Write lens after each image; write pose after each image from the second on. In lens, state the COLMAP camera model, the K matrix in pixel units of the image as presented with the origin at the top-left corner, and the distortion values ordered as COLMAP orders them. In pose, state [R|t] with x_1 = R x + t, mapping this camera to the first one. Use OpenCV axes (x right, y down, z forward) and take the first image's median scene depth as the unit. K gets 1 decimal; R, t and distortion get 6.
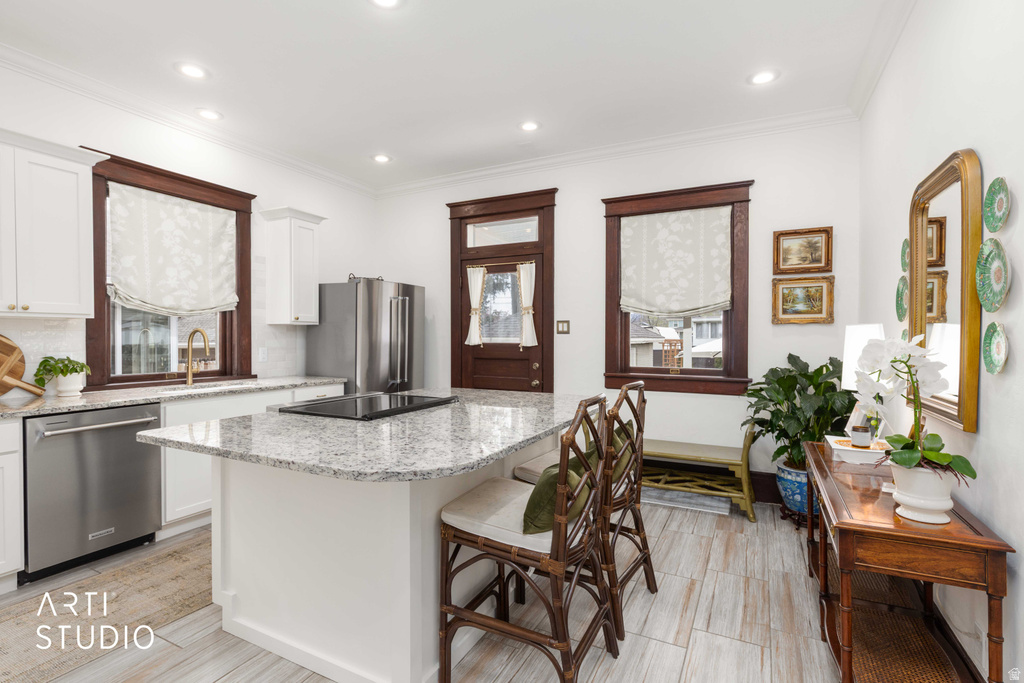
lens RADIAL K [[477.6, 0, 518.3], [0, 477.6, 336.9], [0, 0, 1]] dist [-0.001000, -0.000116]
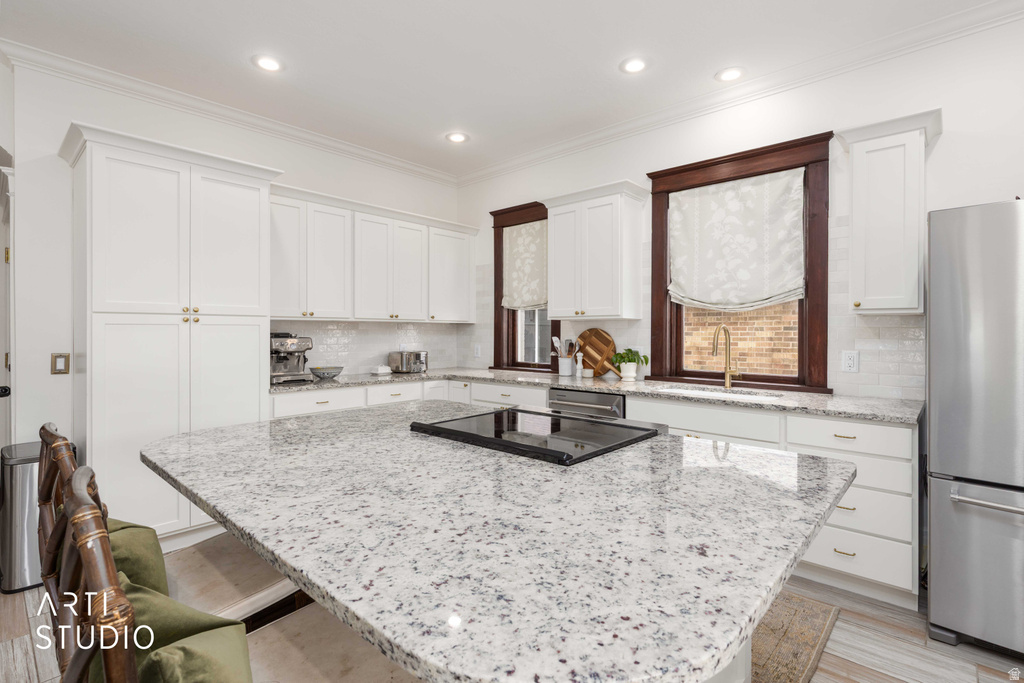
lens RADIAL K [[477.6, 0, 518.3], [0, 477.6, 336.9], [0, 0, 1]] dist [-0.001000, -0.000116]
pose [[-0.253058, -0.003470, -0.967445, 0.266315], [-0.010531, 0.999944, -0.000831, 0.010305], [0.967394, 0.009978, -0.253081, 0.829444]]
